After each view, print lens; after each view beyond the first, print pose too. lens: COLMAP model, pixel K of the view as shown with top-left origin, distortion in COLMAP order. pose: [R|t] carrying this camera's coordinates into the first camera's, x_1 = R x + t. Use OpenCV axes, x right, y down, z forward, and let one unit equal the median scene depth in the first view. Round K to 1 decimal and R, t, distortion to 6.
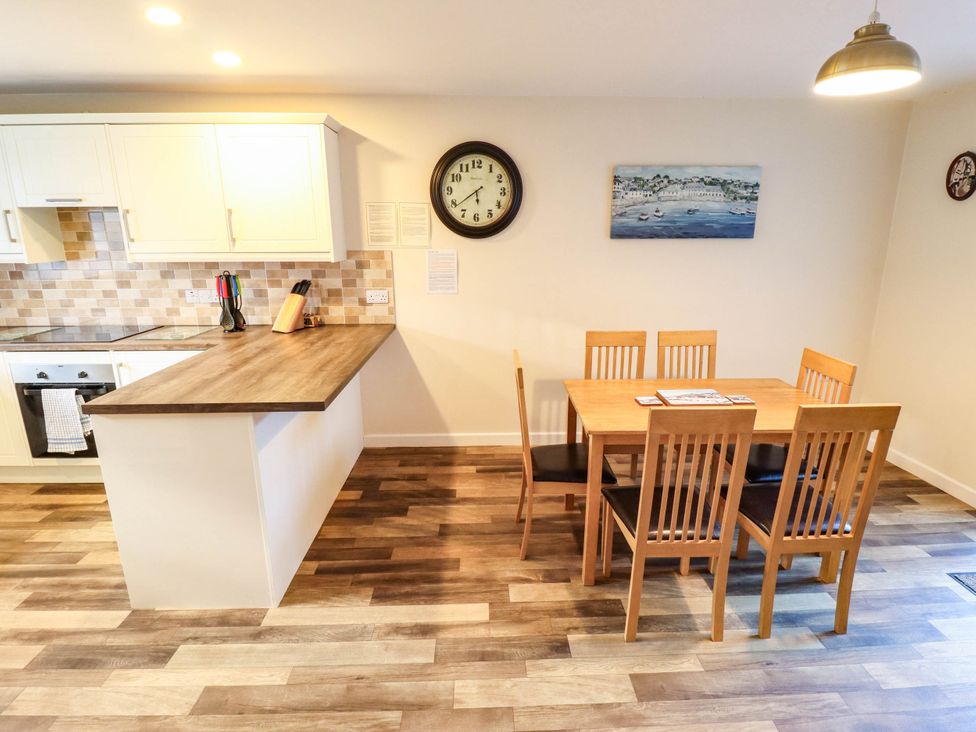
lens RADIAL K [[508.3, 0, 502.0], [0, 508.3, 362.4], [0, 0, 1]] dist [-0.003055, -0.011686]
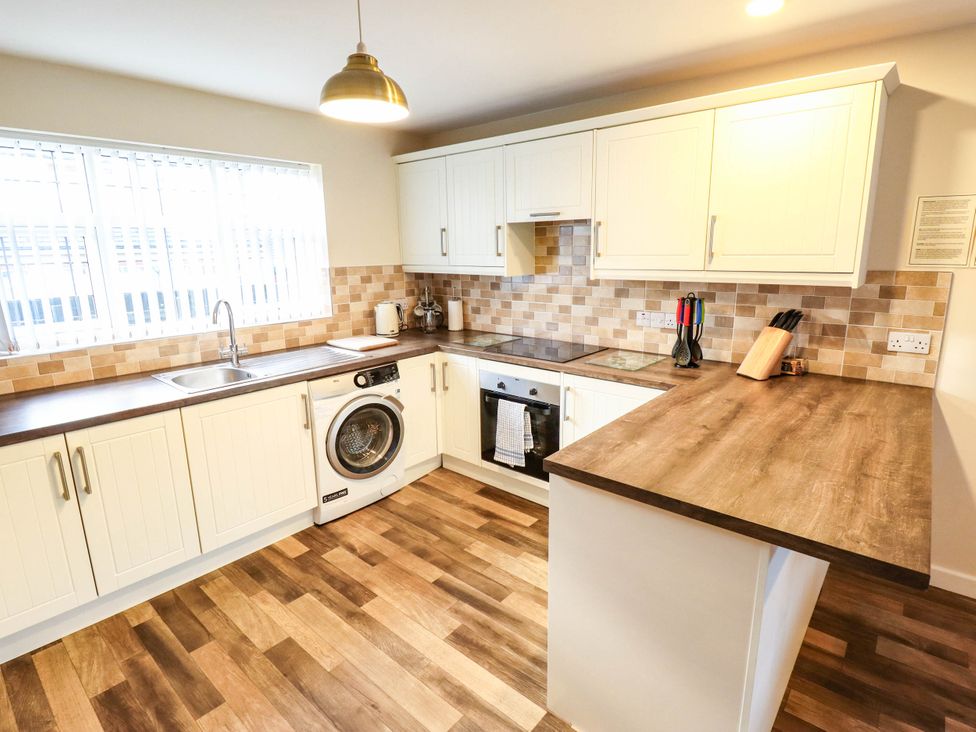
lens RADIAL K [[508.3, 0, 493.8], [0, 508.3, 363.2], [0, 0, 1]] dist [-0.003055, -0.011686]
pose [[0.732383, 0.138580, -0.666641, -0.220421], [-0.154675, 0.987334, 0.035316, -0.049207], [0.663092, 0.077248, 0.744541, 0.195378]]
